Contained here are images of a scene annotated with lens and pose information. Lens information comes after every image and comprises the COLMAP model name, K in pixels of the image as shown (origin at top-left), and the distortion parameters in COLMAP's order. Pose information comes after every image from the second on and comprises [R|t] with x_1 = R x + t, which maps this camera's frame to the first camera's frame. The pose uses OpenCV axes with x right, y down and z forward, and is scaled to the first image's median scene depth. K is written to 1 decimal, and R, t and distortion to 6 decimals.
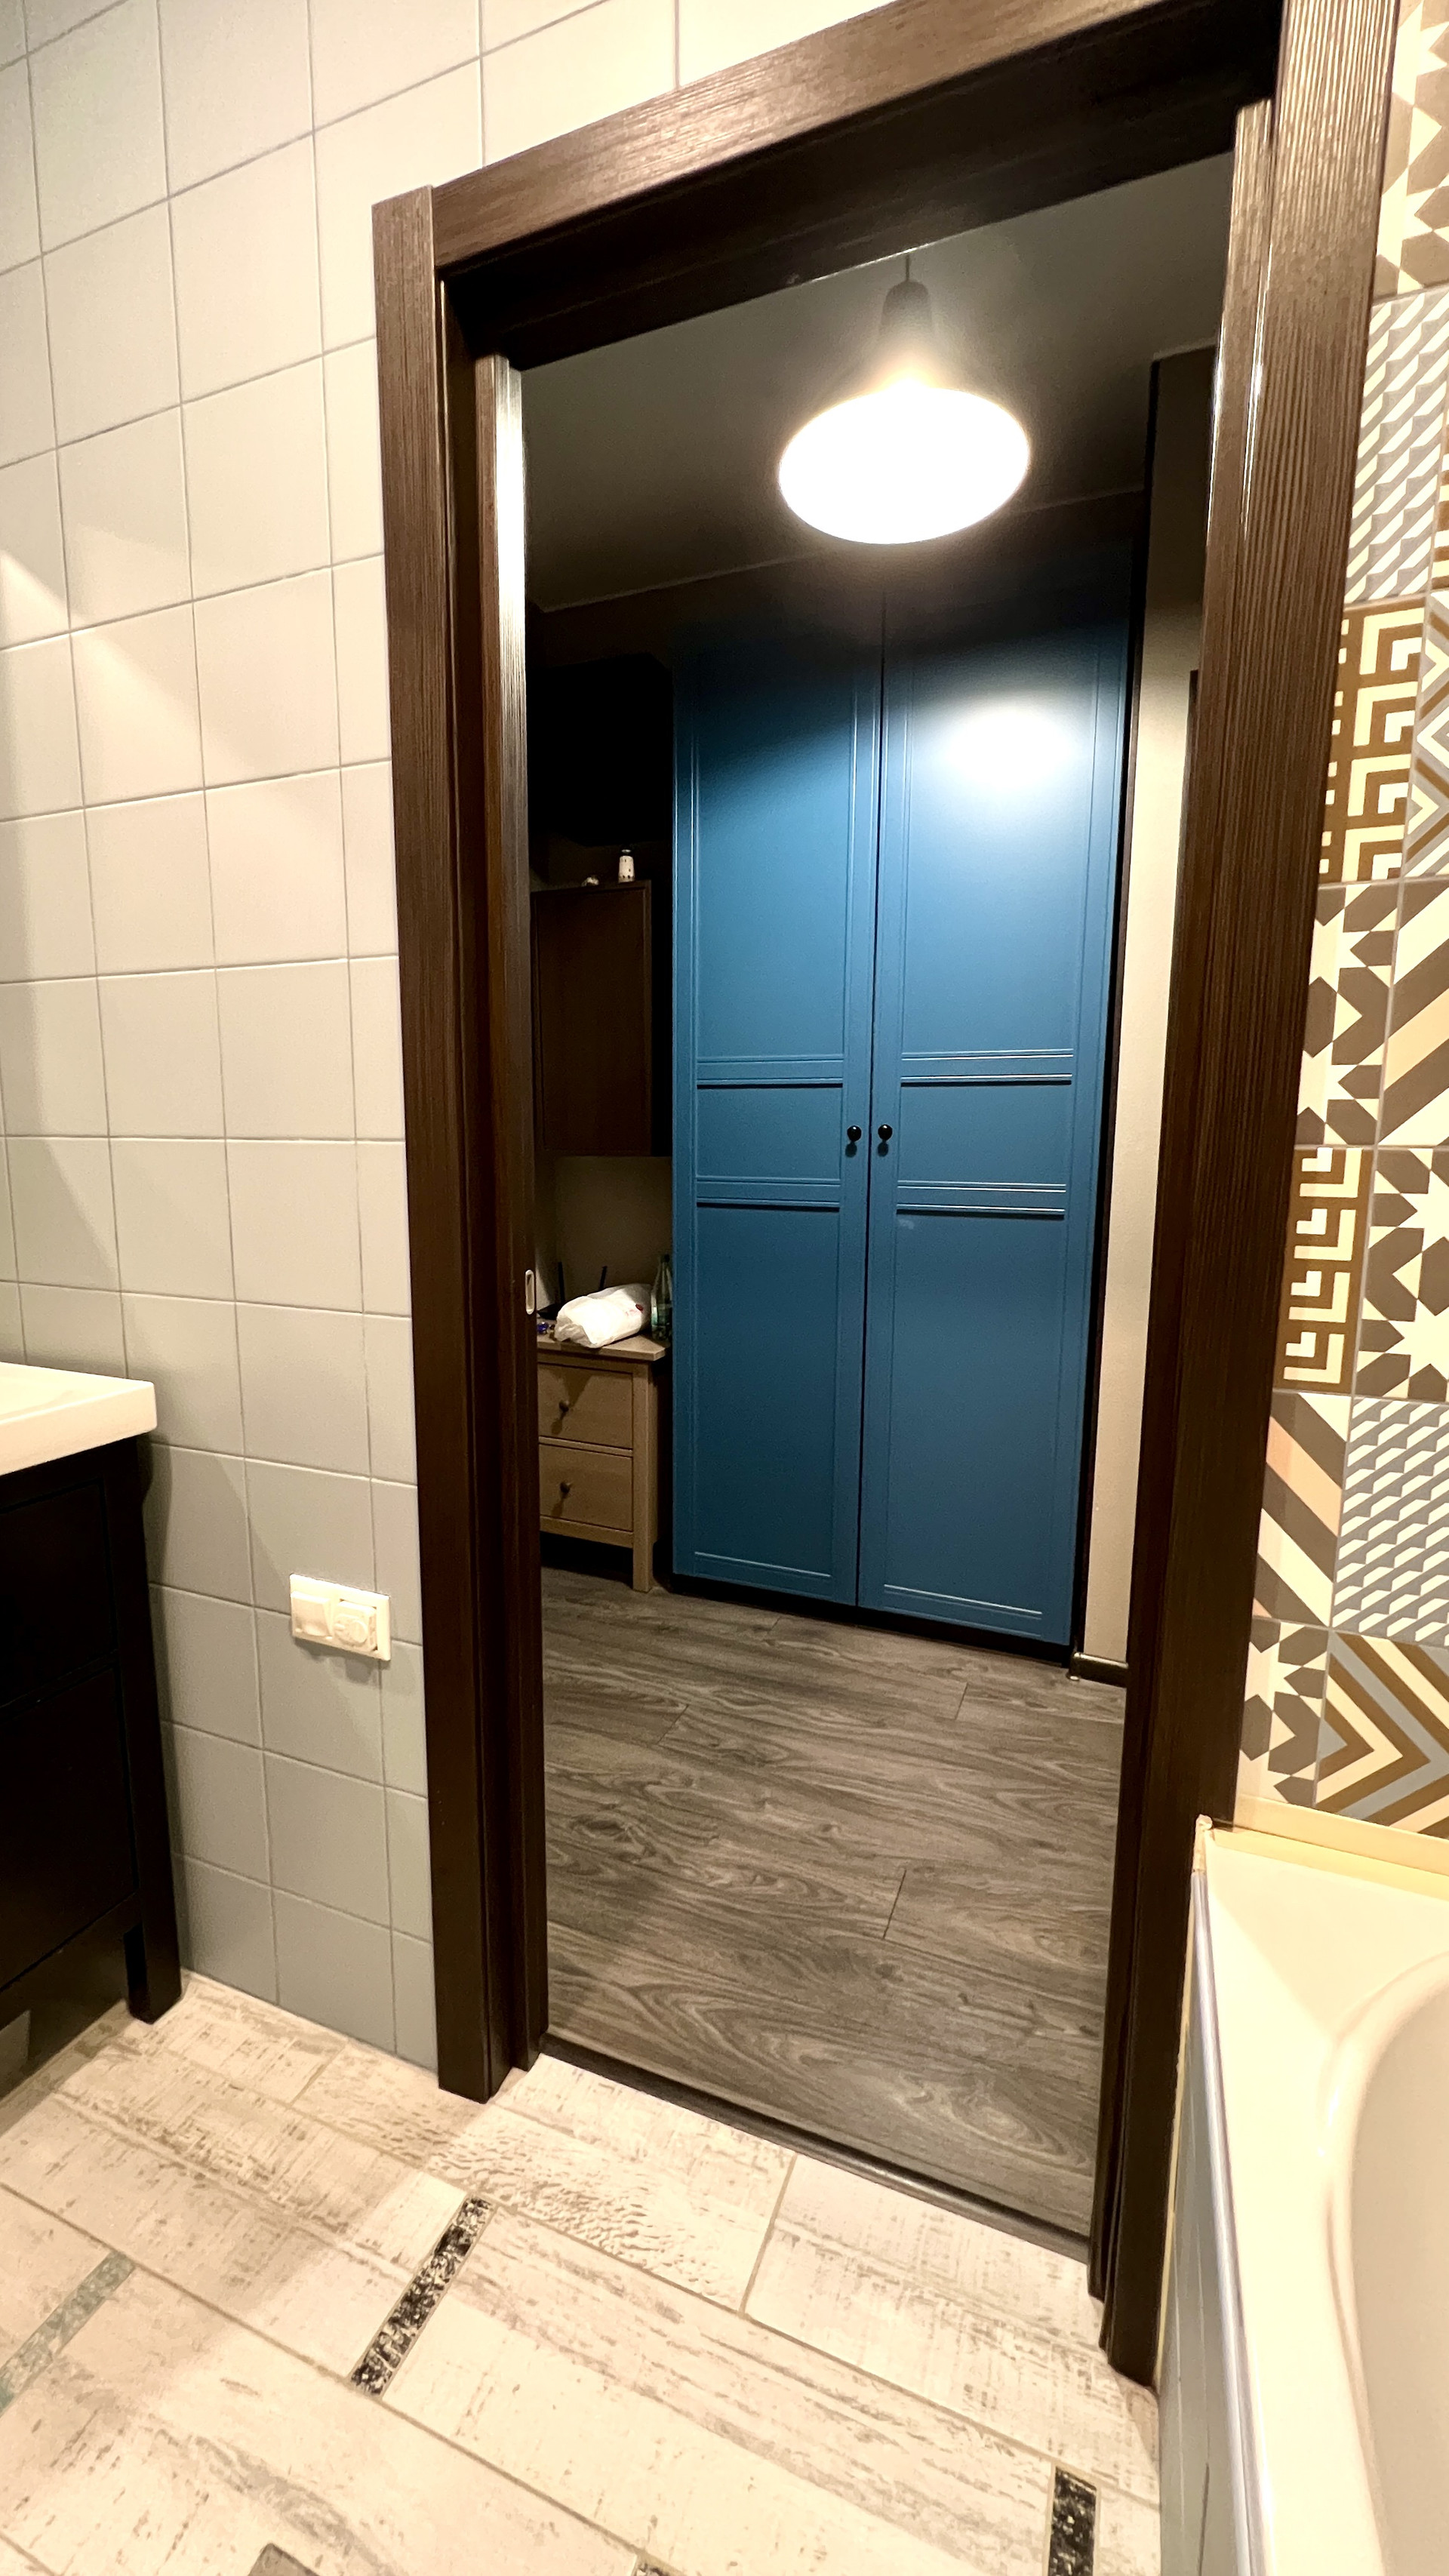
lens RADIAL K [[1030.6, 0, 728.4], [0, 1030.6, 1285.5], [0, 0, 1]] dist [-0.003483, 0.001494]
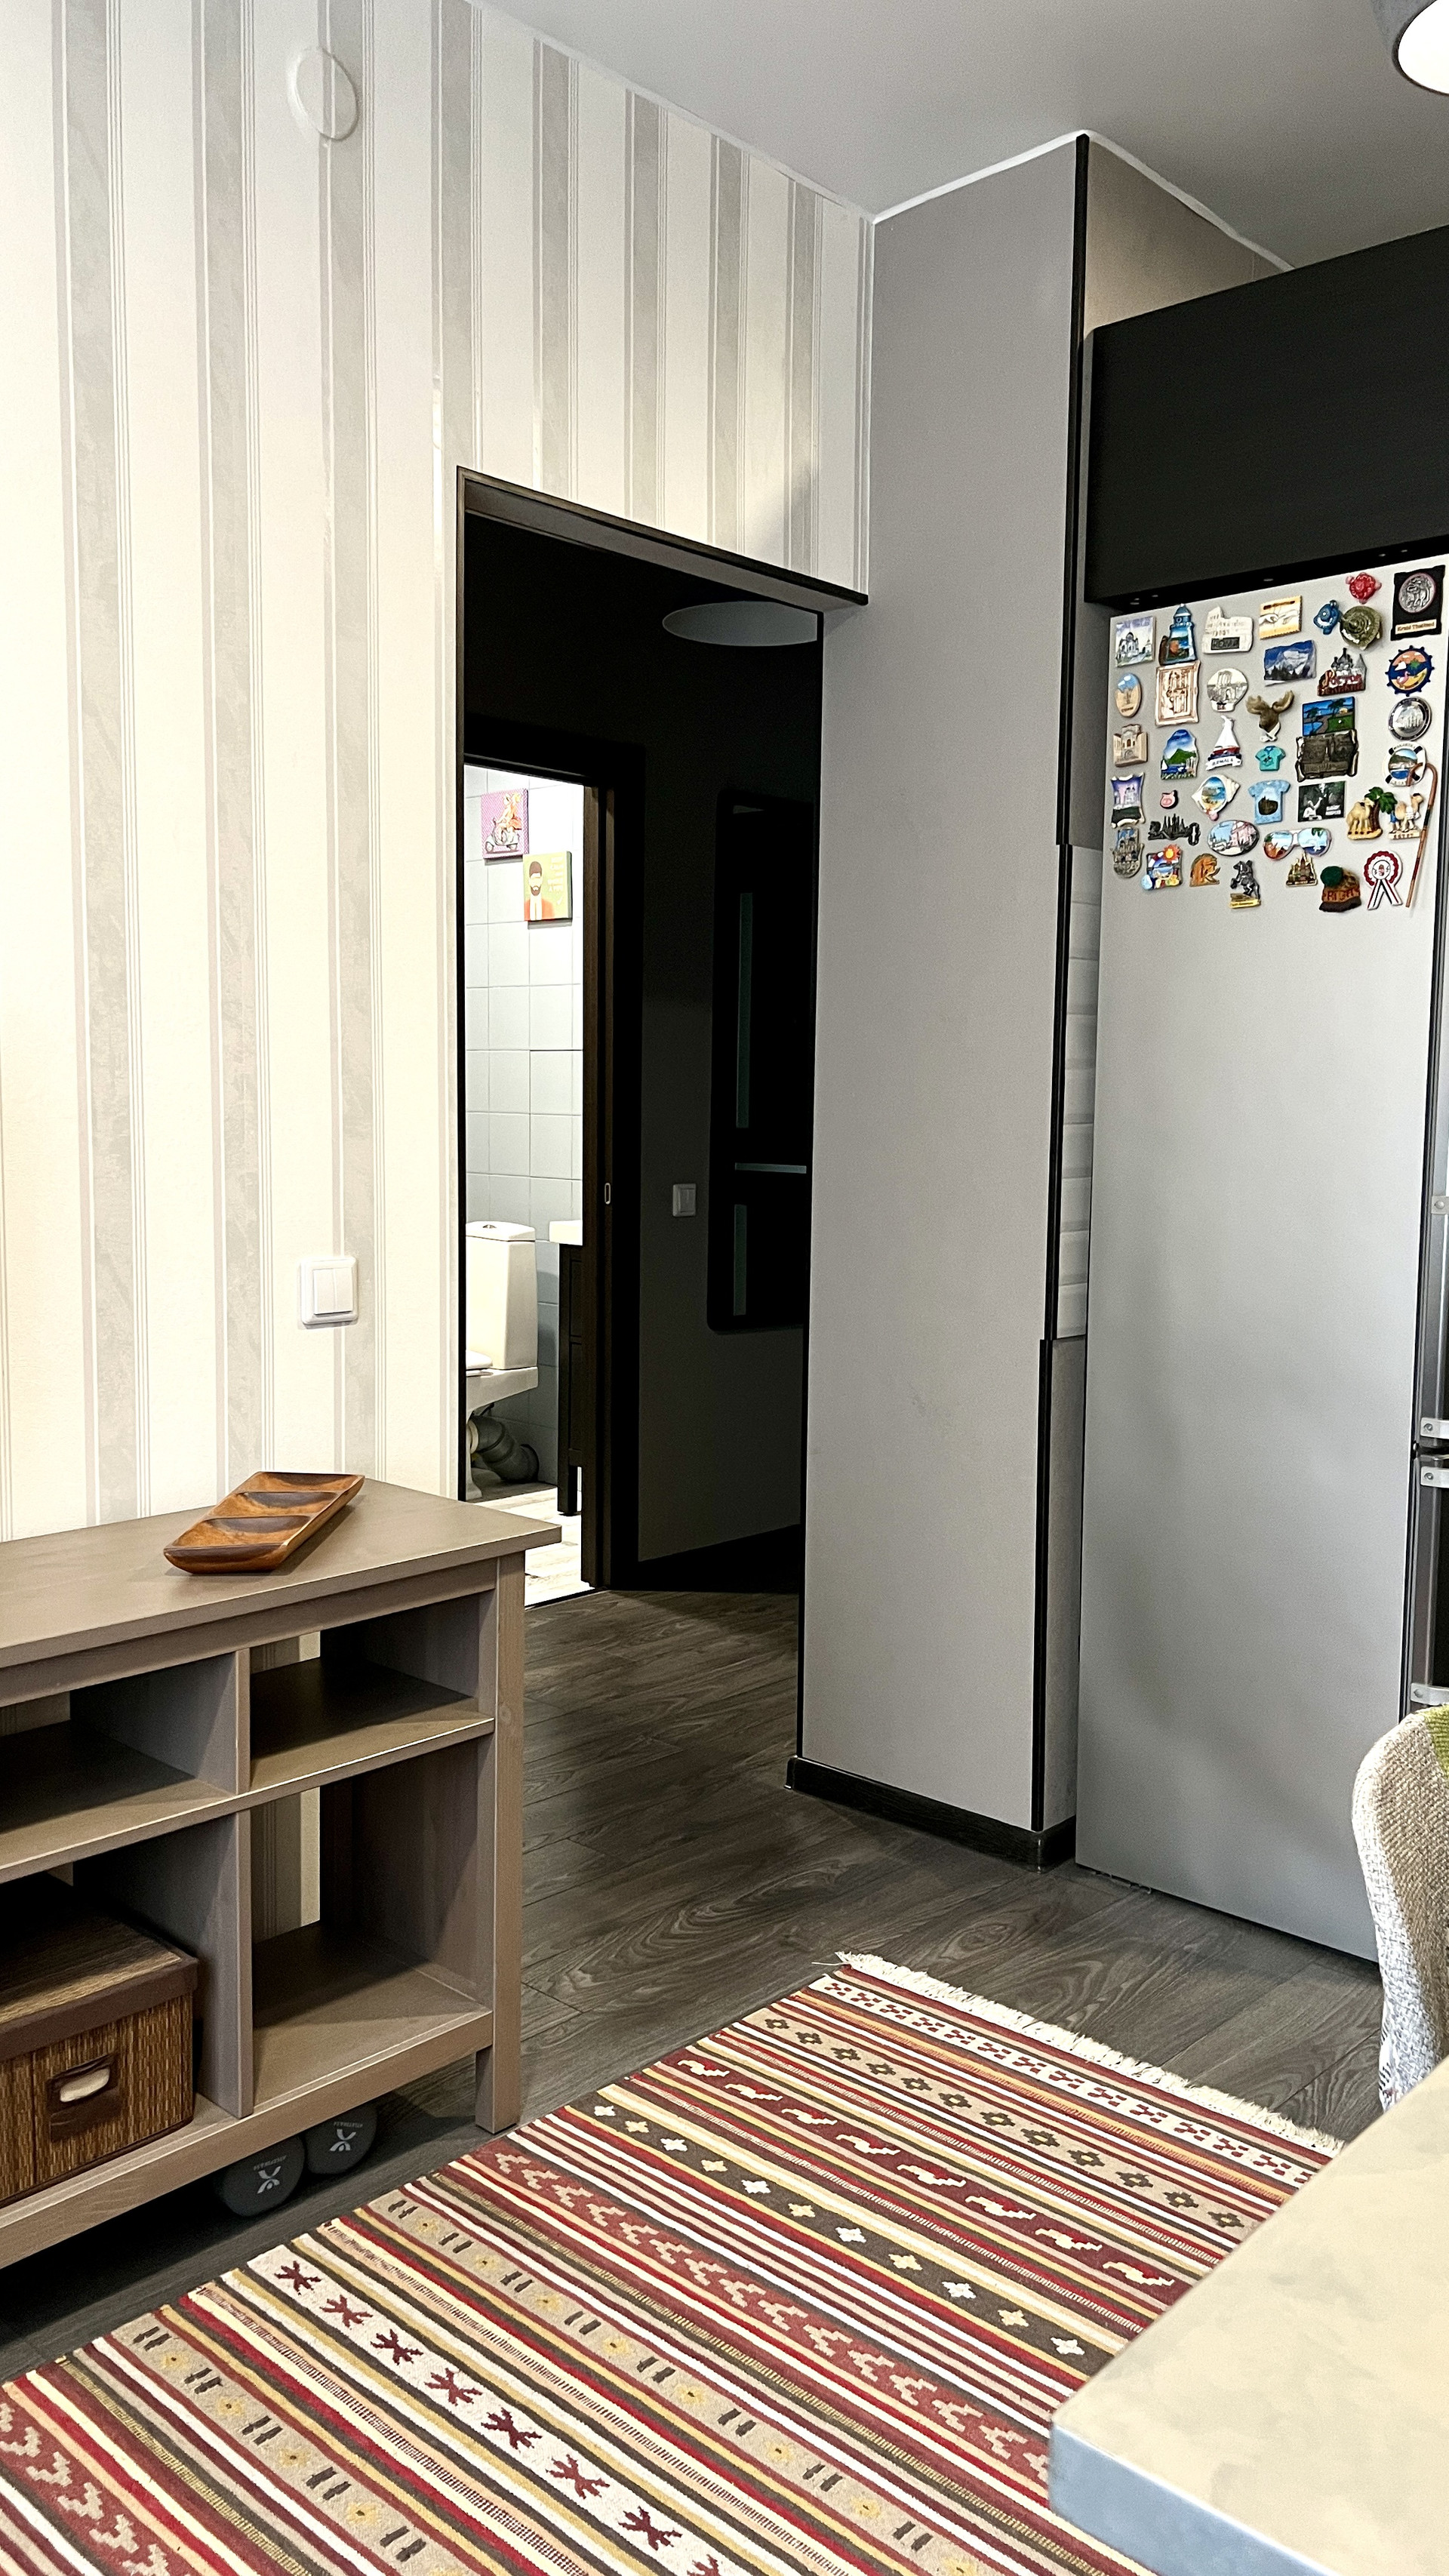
lens RADIAL K [[1919.8, 0, 723.6], [0, 1919.8, 1289.5], [0, 0, 1]] dist [0.054209, -0.065378]
pose [[-0.357670, 0.082916, -0.930160, 2.934468], [-0.145590, 0.978920, 0.143246, -0.349024], [0.922429, 0.186657, -0.338059, 2.242461]]
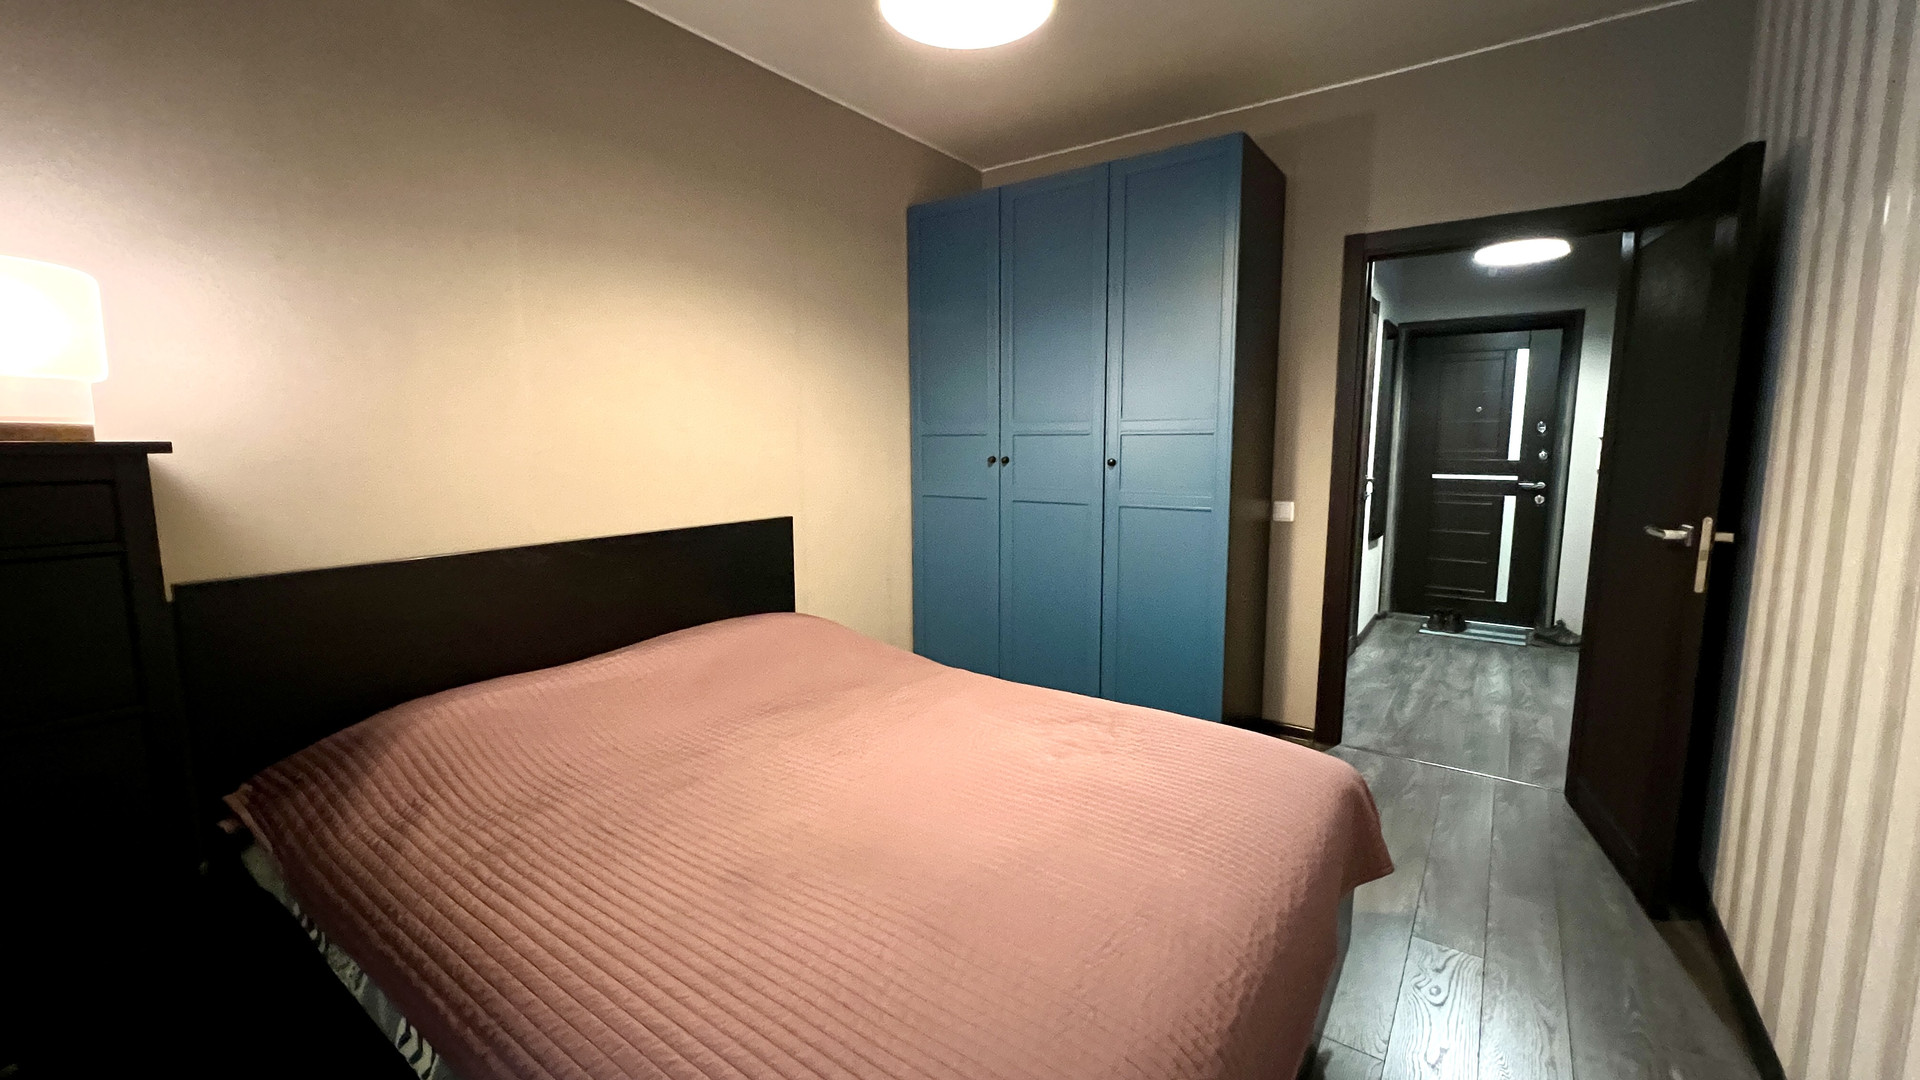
lens RADIAL K [[768.2, 0, 947.9], [0, 768.2, 531.0], [0, 0, 1]] dist [-0.003483, 0.001494]
pose [[-0.249497, 0.113094, -0.961749, 3.445851], [-0.130979, 0.980089, 0.149229, -0.071969], [0.959477, 0.163201, -0.229717, -0.031918]]
